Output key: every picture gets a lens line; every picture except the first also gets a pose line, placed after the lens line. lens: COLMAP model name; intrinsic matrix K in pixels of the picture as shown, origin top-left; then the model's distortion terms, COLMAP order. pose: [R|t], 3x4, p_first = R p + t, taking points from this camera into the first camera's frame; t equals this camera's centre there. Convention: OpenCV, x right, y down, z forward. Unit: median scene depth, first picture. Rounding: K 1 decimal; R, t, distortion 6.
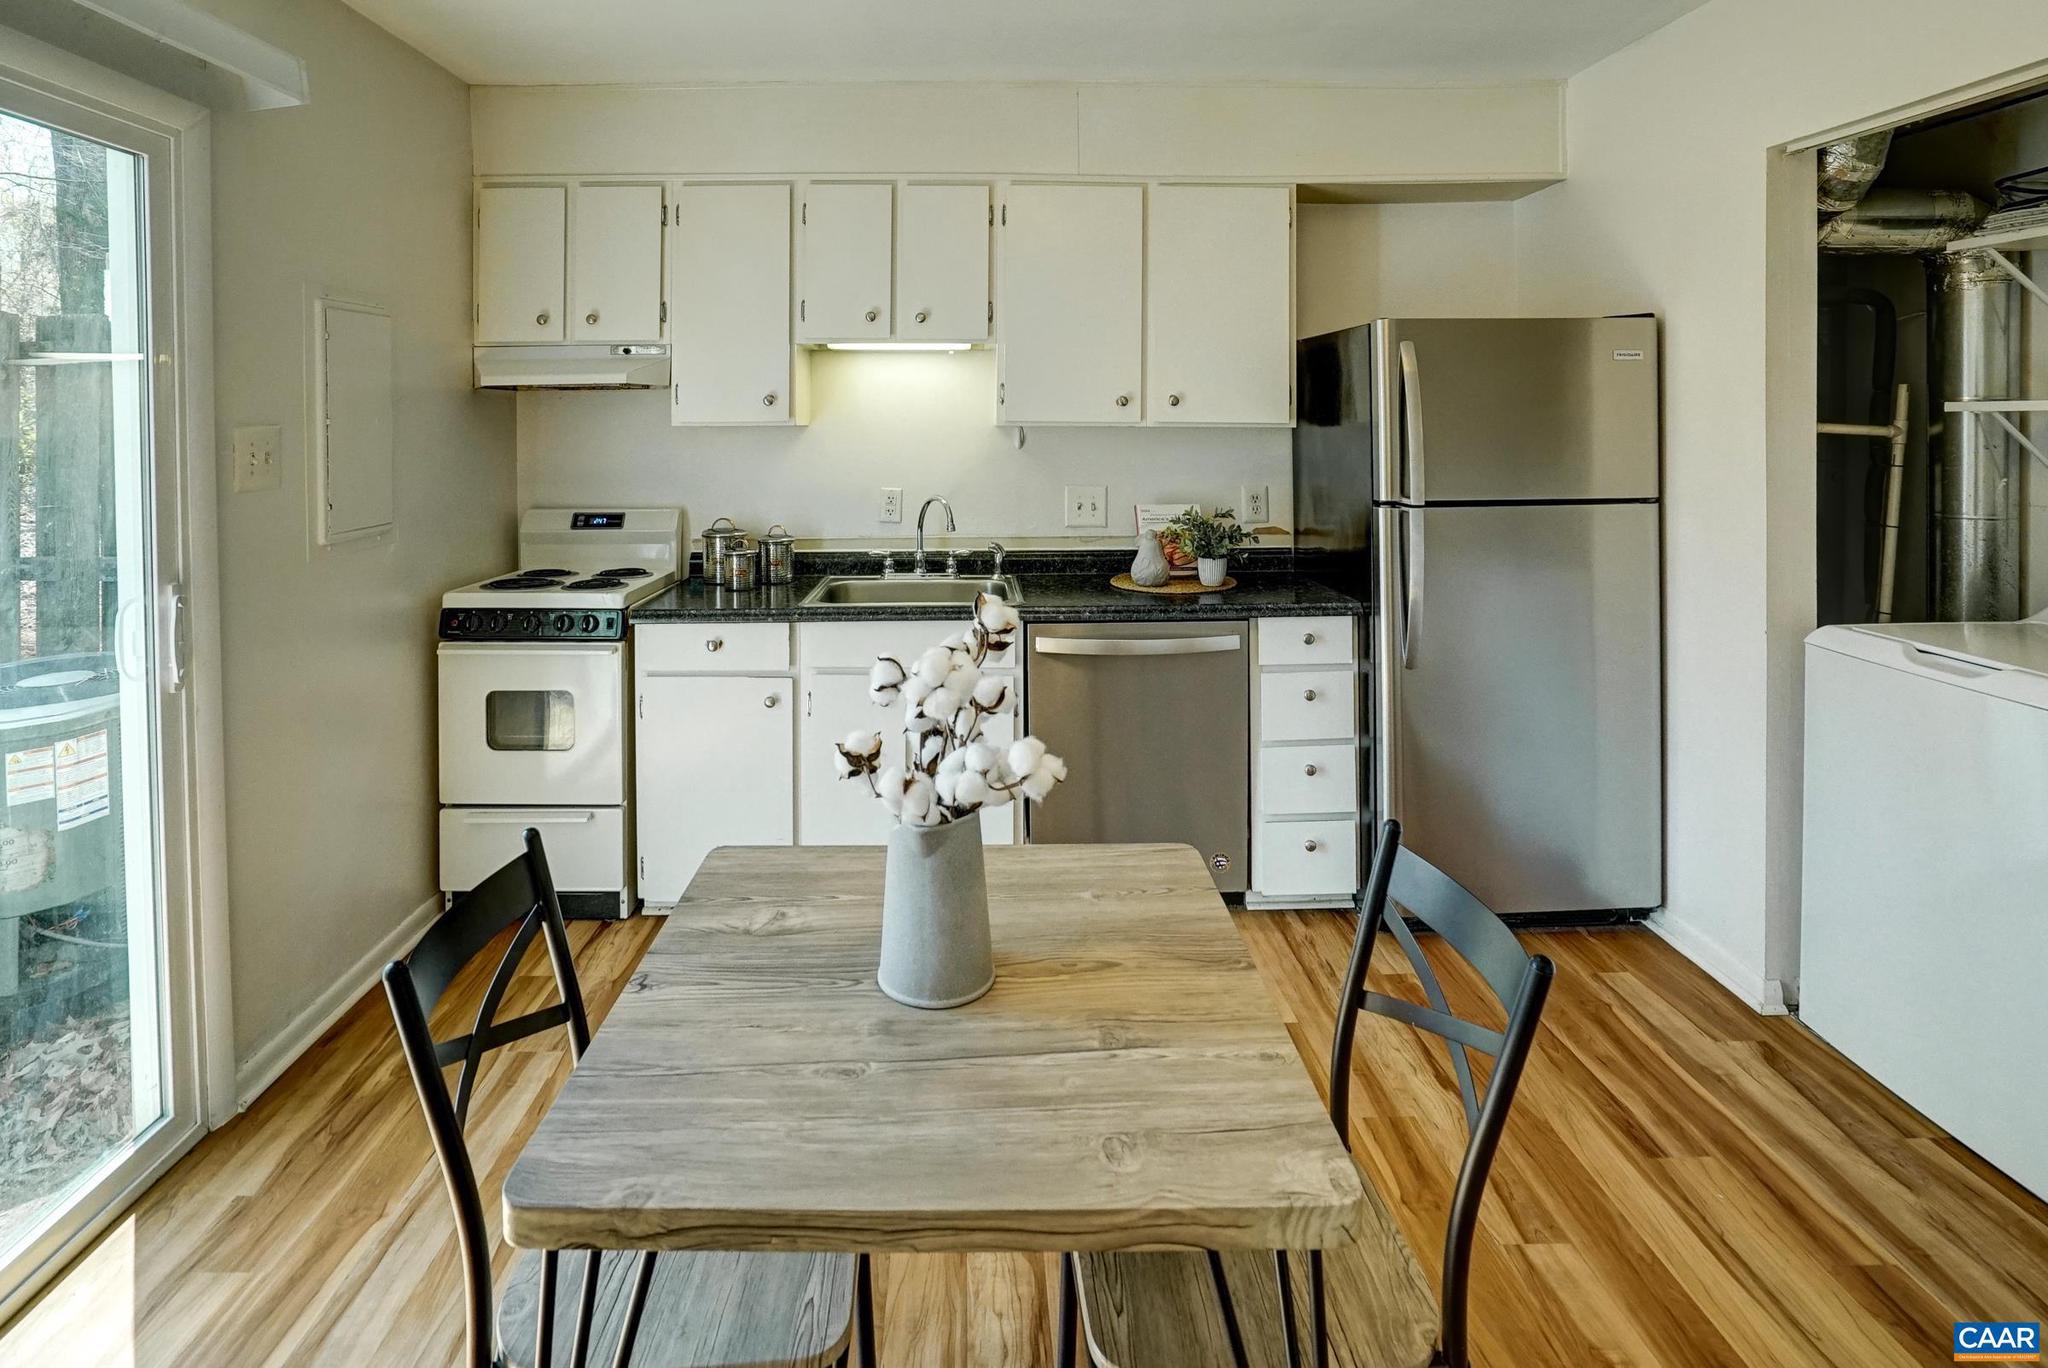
lens RADIAL K [[1027.8, 0, 1083.1], [0, 1027.8, 417.7], [0, 0, 1]] dist [0.000170, 0.000061]
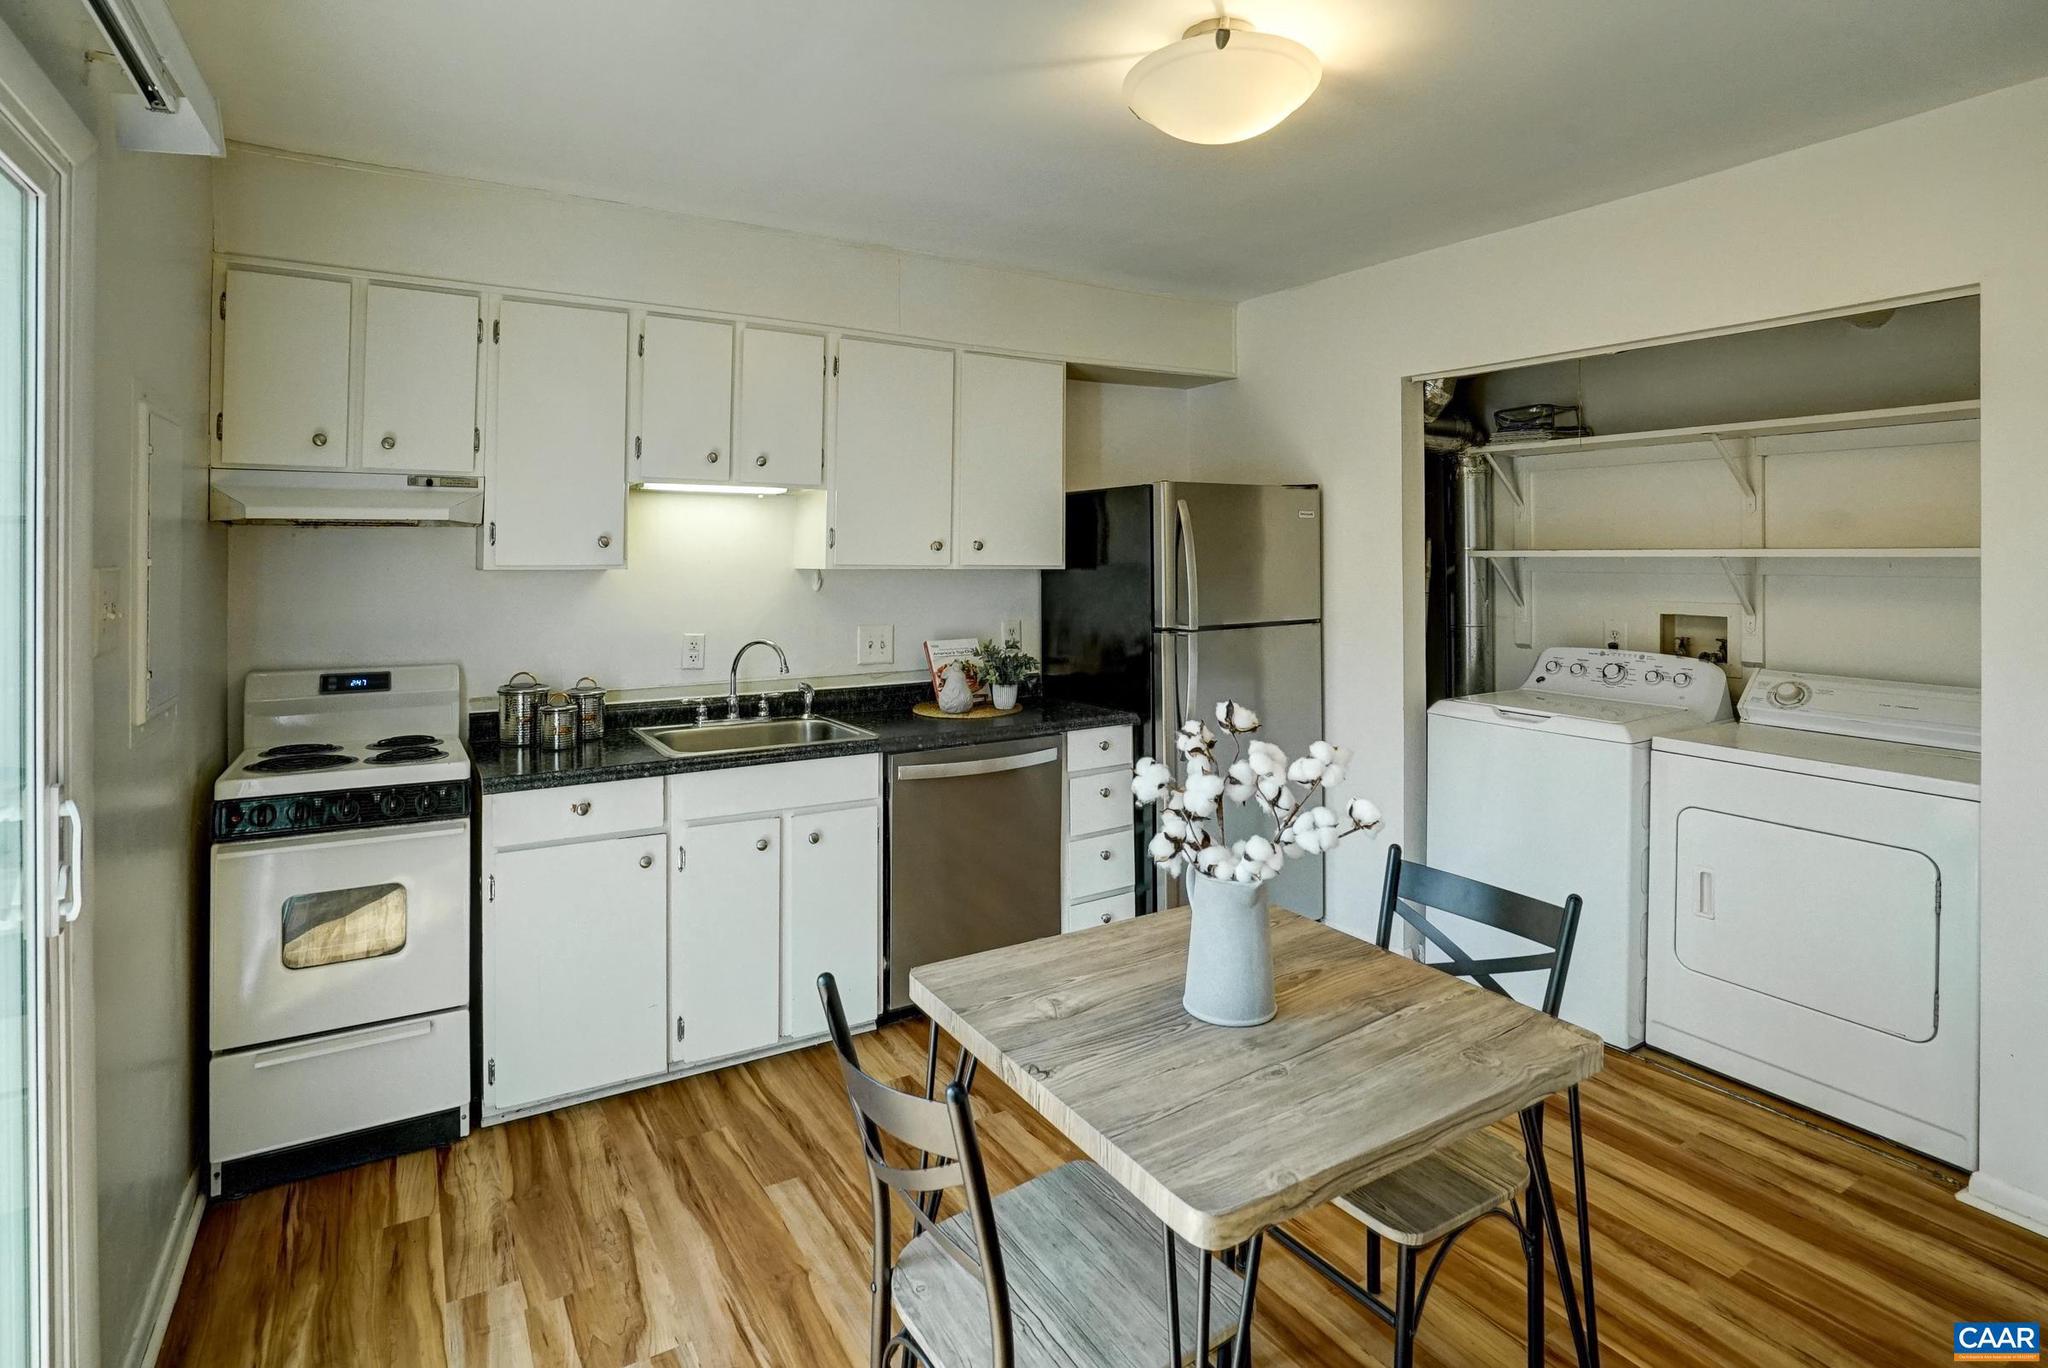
lens RADIAL K [[963.7, 0, 1069.2], [0, 963.7, 567.4], [0, 0, 1]] dist [-0.000346, 0.000500]
pose [[0.876752, -0.001351, 0.480942, -0.347701], [0.000791, 0.999999, 0.001367, 0.005322], [-0.480943, -0.000818, 0.876752, 0.029678]]
